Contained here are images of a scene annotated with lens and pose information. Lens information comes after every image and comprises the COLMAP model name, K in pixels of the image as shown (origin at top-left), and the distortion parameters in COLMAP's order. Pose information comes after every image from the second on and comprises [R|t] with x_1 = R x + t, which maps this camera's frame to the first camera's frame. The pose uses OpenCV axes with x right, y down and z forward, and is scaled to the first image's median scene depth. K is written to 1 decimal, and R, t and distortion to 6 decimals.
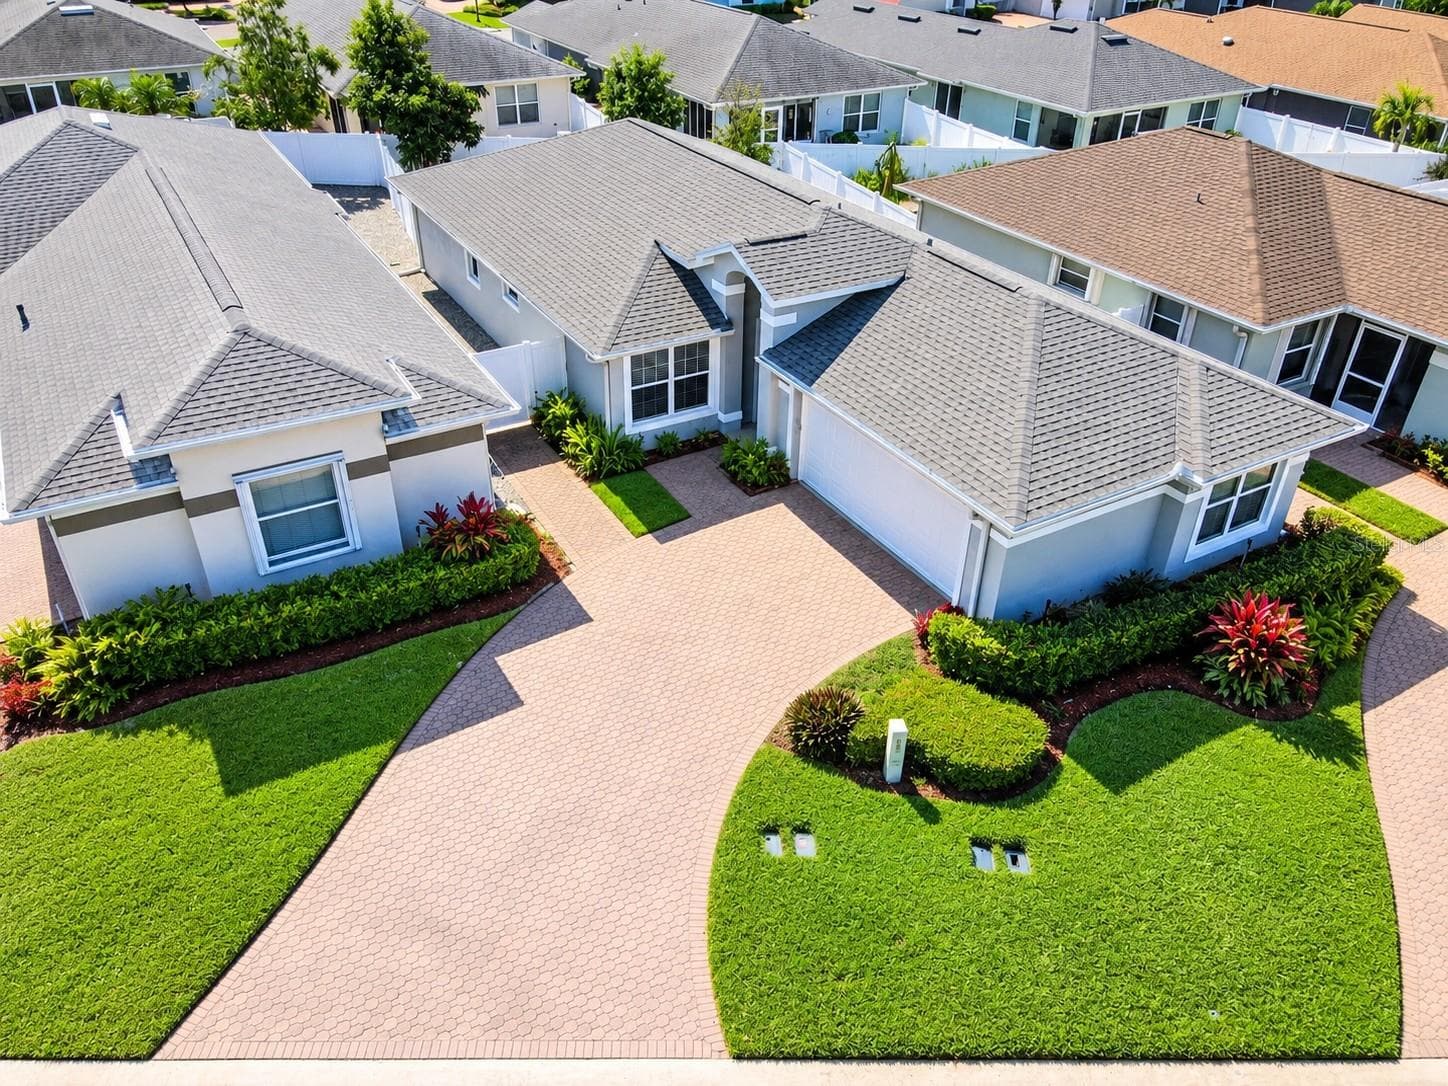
lens RADIAL K [[1067.5, 0, 724.0], [0, 1067.5, 543.0], [0, 0, 1]] dist [0.024717, 0.000884]
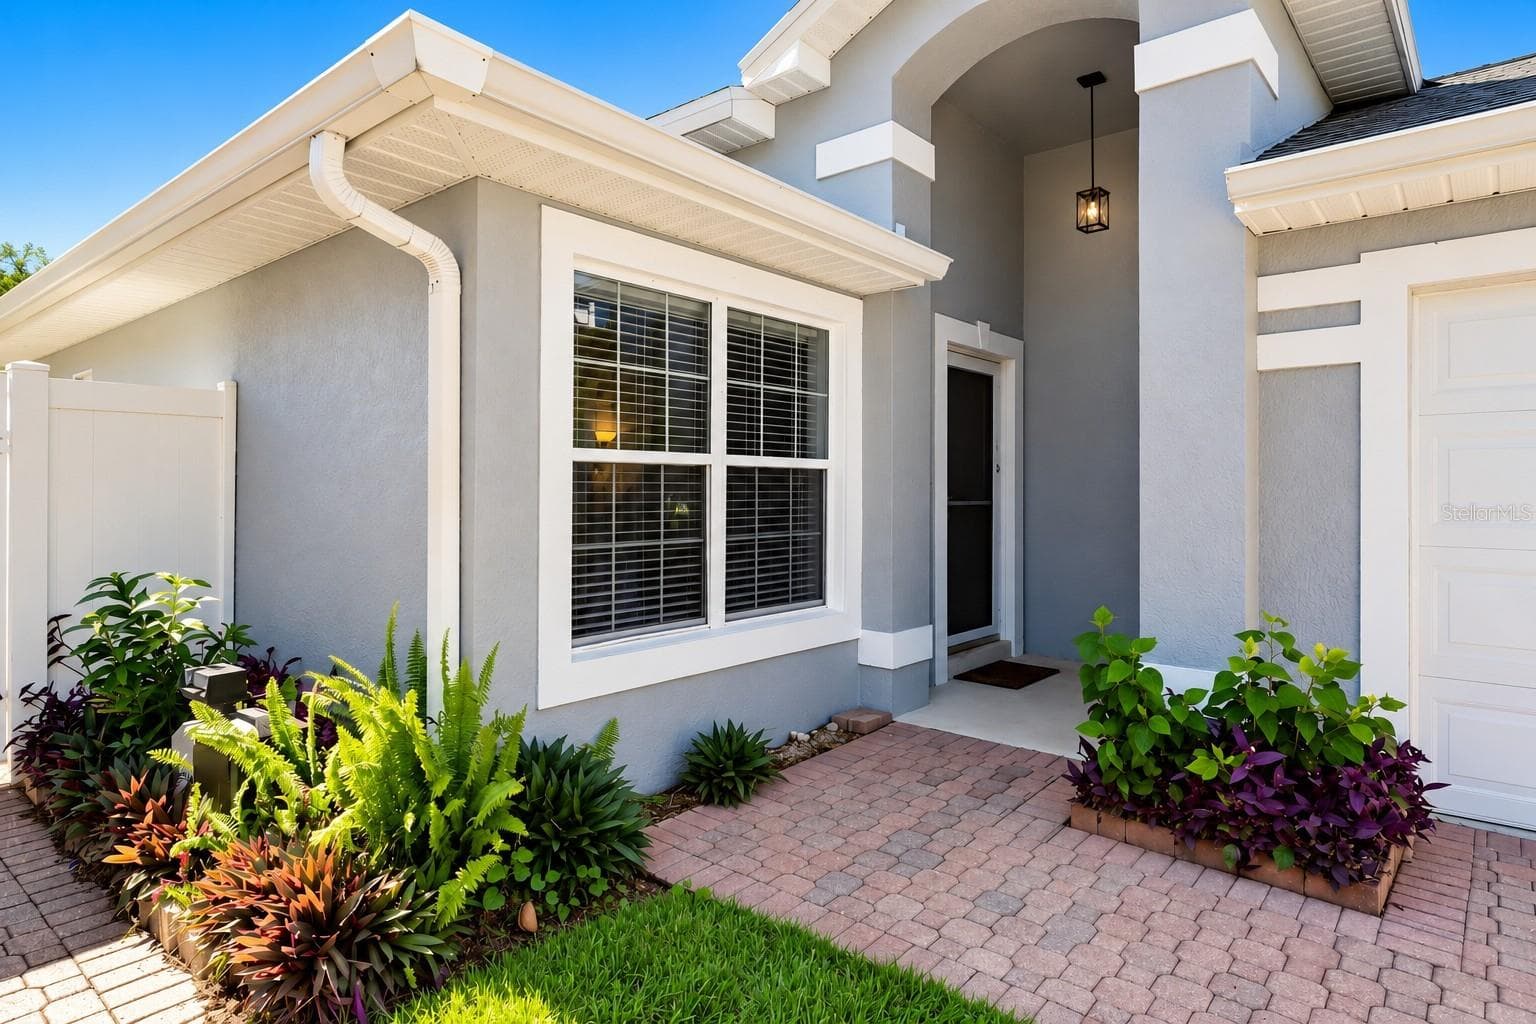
lens RADIAL K [[864.5, 0, 762.6], [0, 864.5, 495.5], [0, 0, 1]] dist [-0.003996, 0.000526]
pose [[0.944439, -0.019222, 0.328125, -0.105419], [0.198694, 0.828624, -0.523357, -0.046717], [-0.261833, 0.559475, 0.786404, 0.870577]]
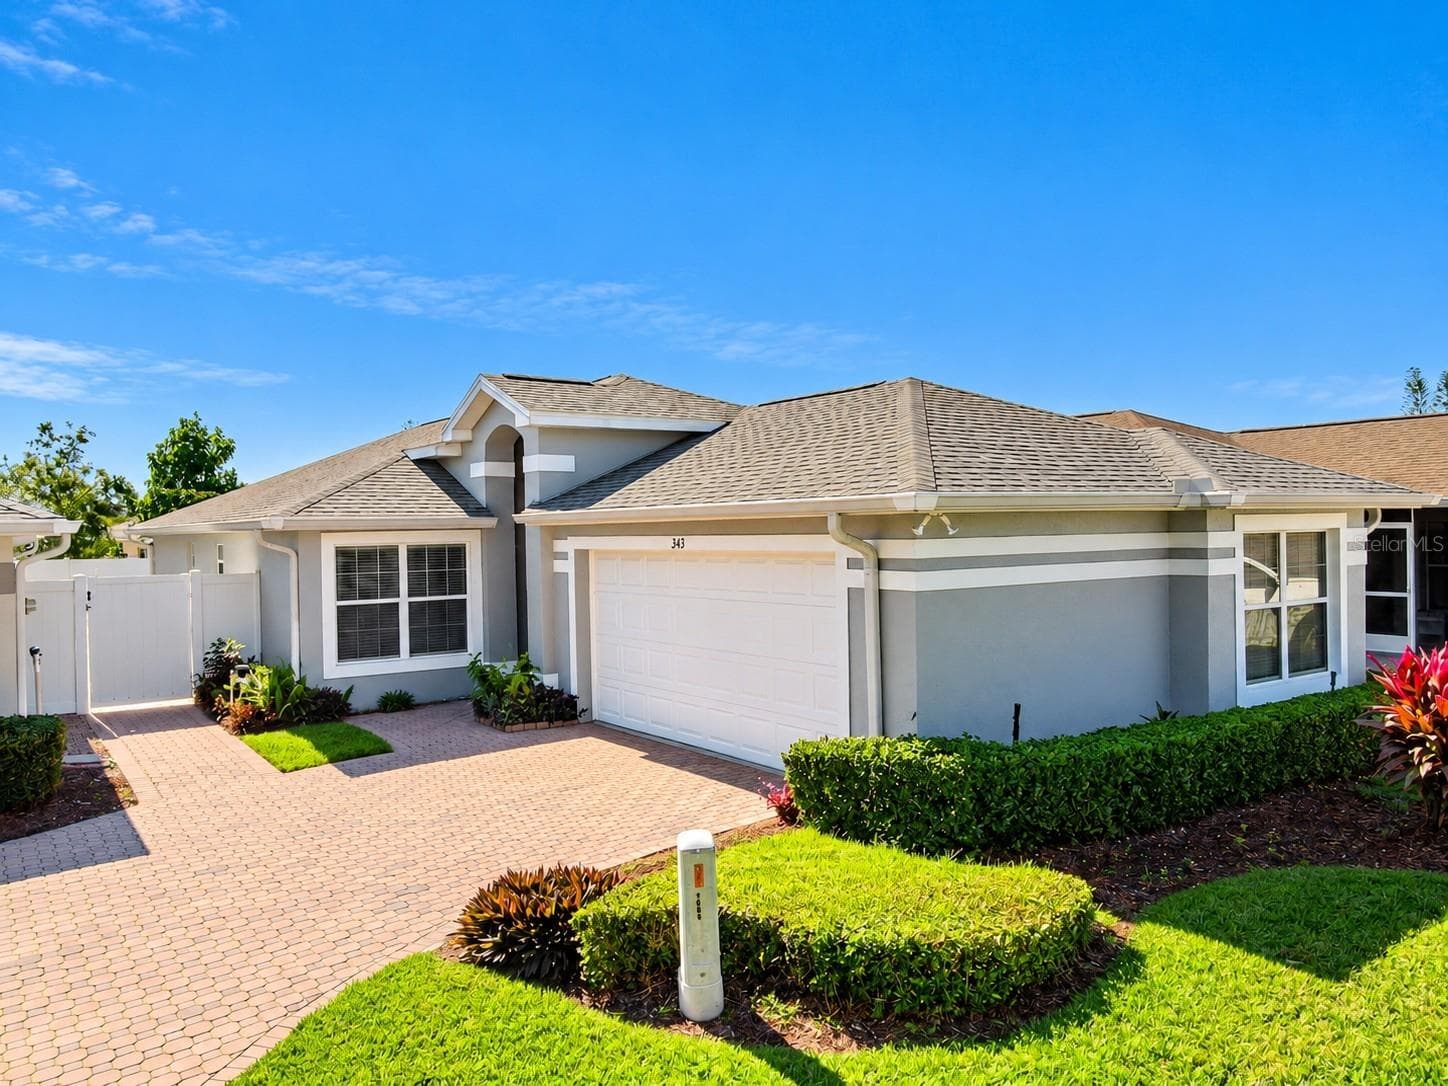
lens RADIAL K [[1067.5, 0, 724.0], [0, 1067.5, 543.0], [0, 0, 1]] dist [0.024717, 0.000884]
pose [[0.996257, -0.030241, 0.080979, 0.098876], [0.070655, 0.824575, -0.561323, 0.211553], [-0.049798, 0.564944, 0.823625, 0.427169]]
